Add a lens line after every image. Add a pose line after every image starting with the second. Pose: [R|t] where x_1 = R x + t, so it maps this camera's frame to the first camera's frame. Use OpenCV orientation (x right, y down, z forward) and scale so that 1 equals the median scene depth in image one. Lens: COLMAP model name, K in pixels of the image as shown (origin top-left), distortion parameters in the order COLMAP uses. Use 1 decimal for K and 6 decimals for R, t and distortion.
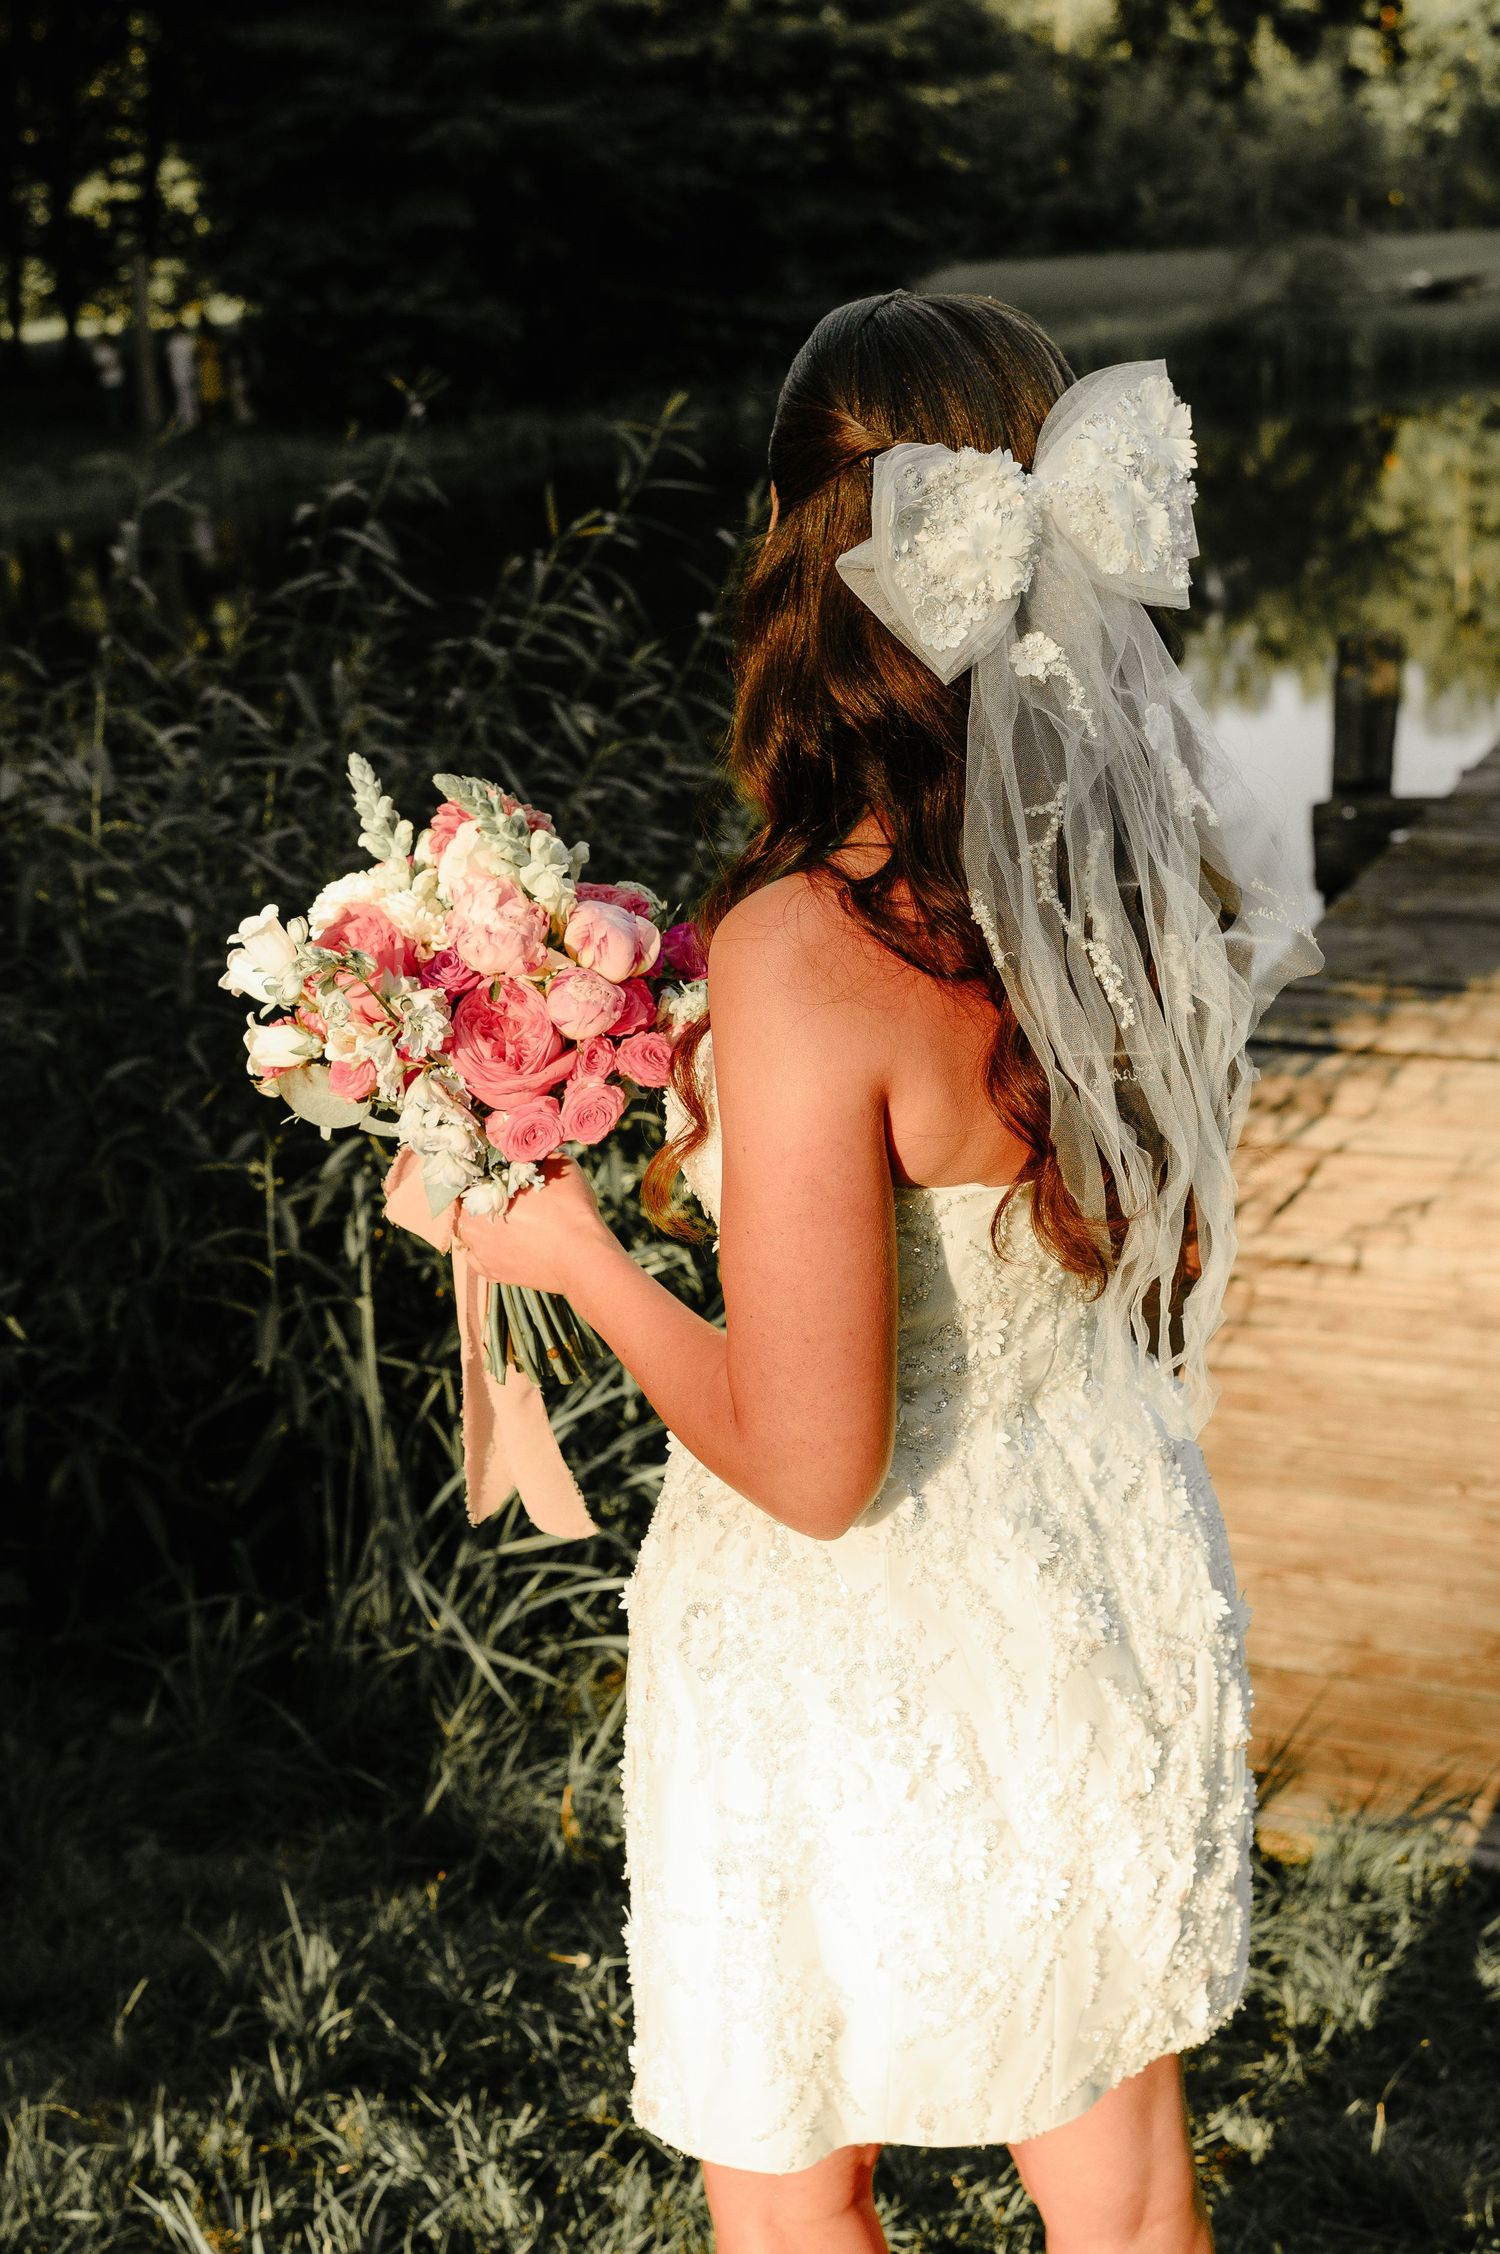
lens RADIAL K [[2513.2, 0, 725.2], [0, 2513.2, 1141.4], [0, 0, 1]] dist [-0.011418, 0.007451]
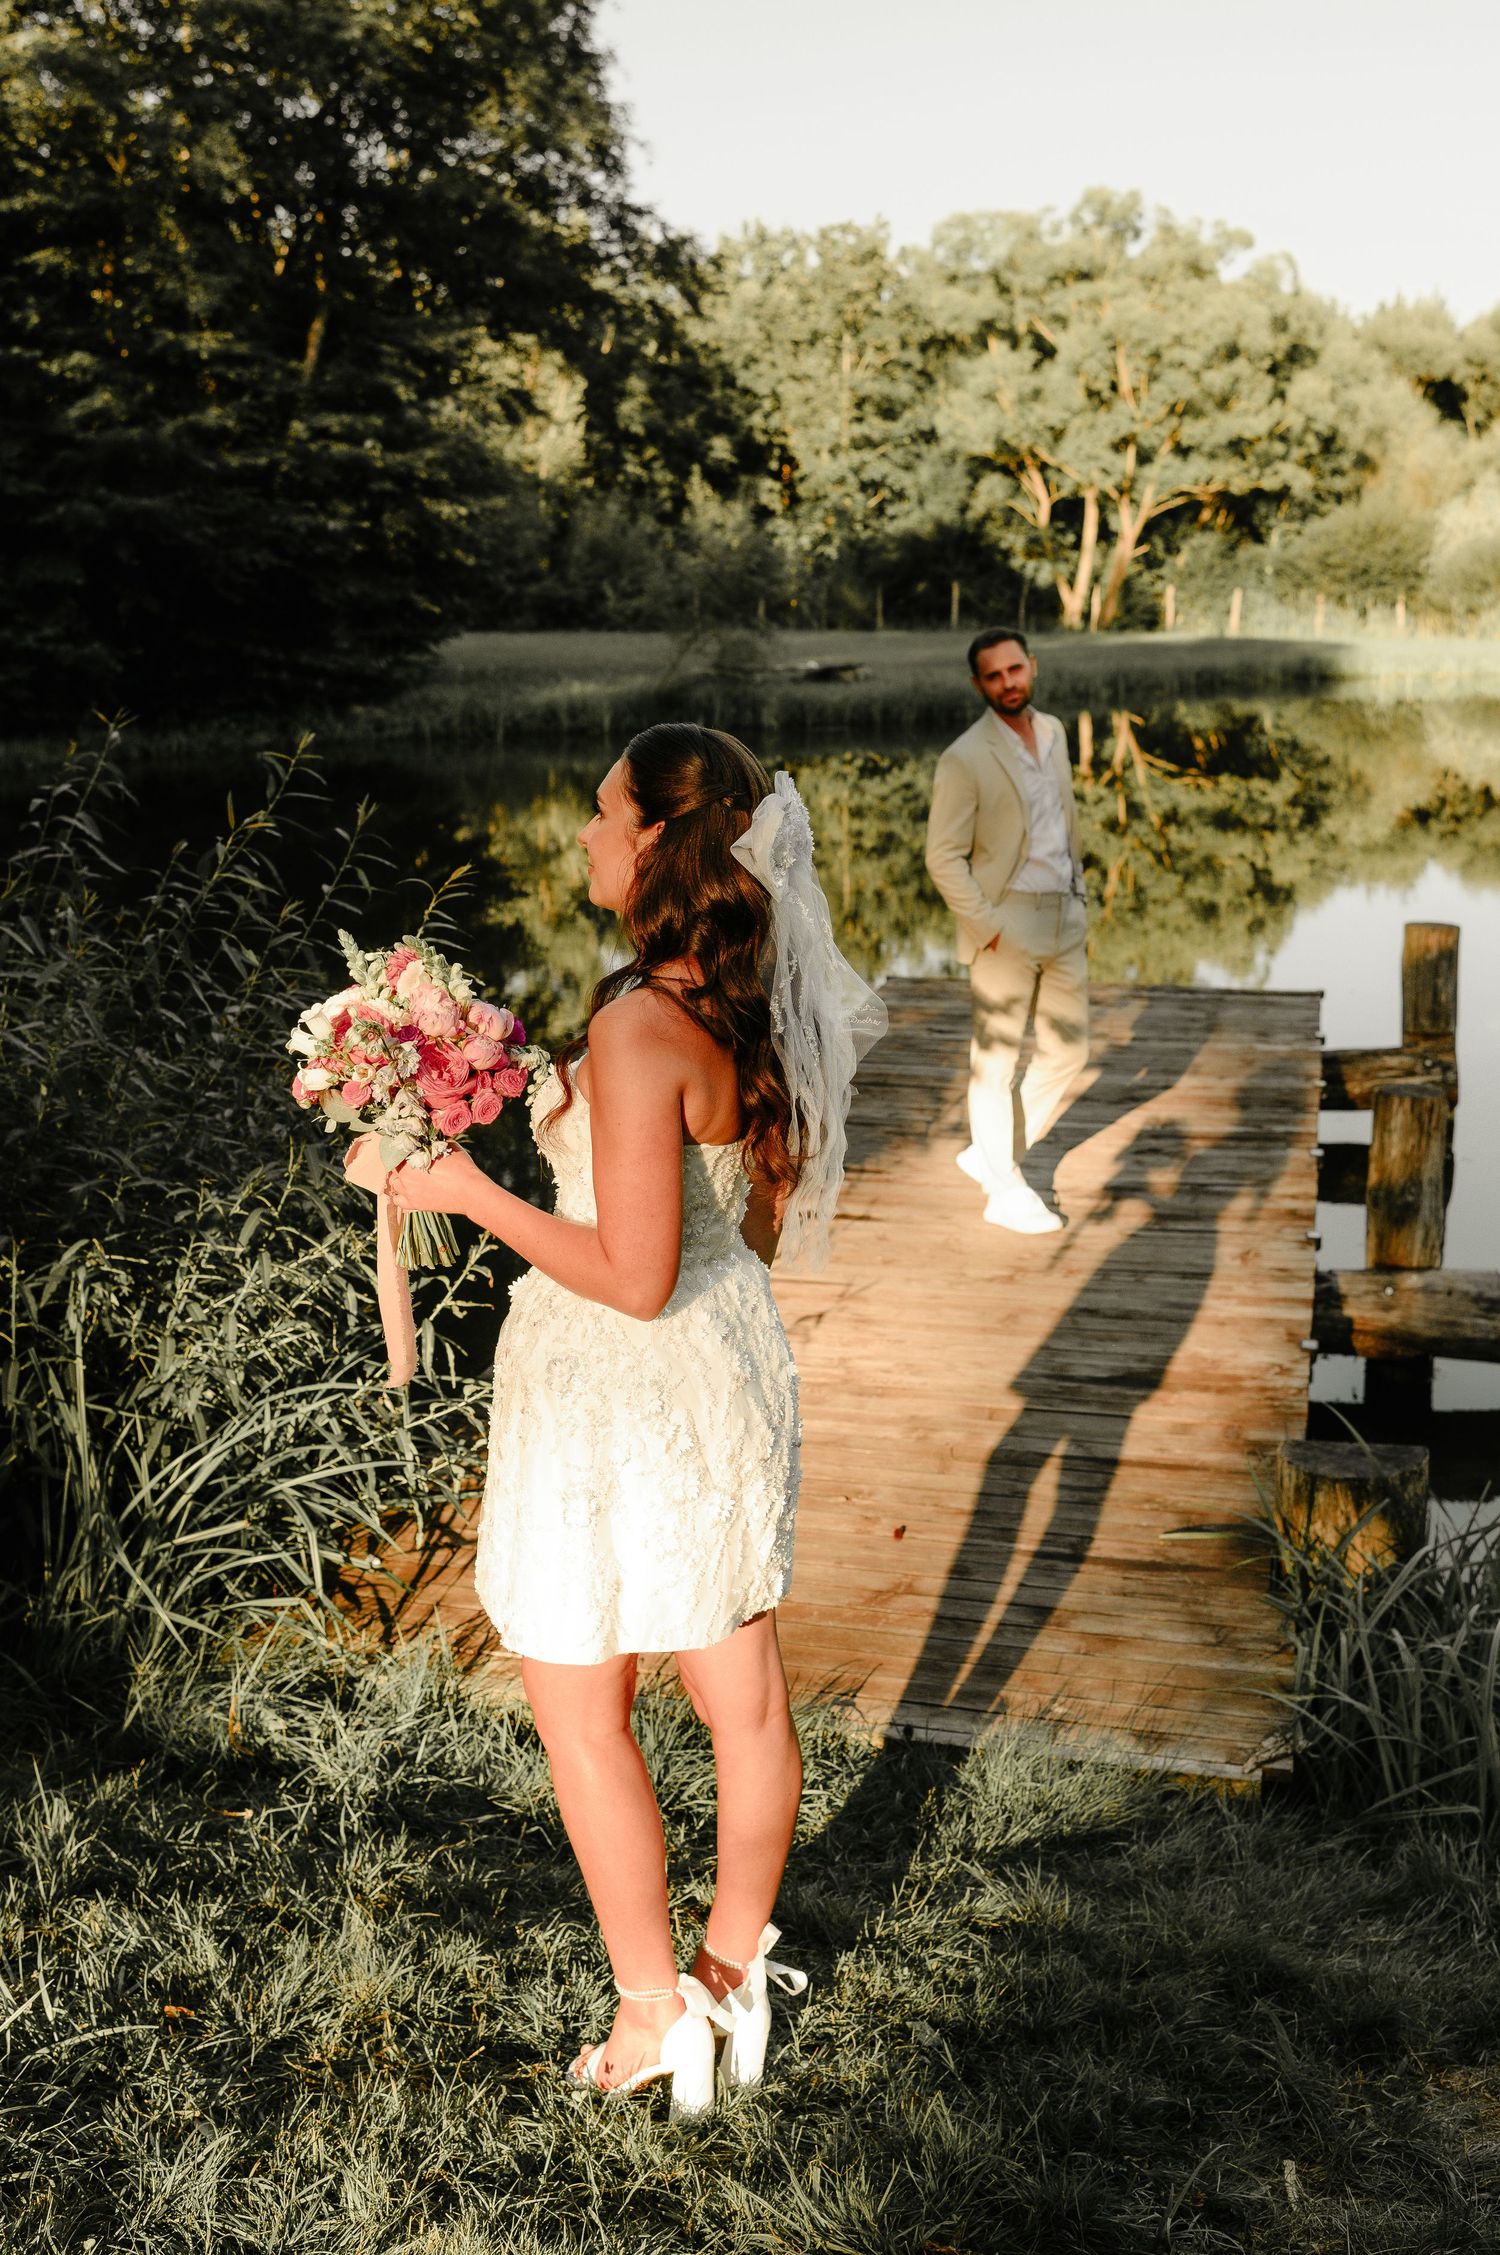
lens RADIAL K [[2343.9, 0, 637.1], [0, 2343.9, 1122.8], [0, 0, 1]] dist [0.001442, -0.020990]
pose [[0.982253, 0.016438, 0.186838, -0.084464], [0.005638, 0.993115, -0.117011, 0.085397], [-0.187475, 0.115988, 0.975397, -0.333508]]
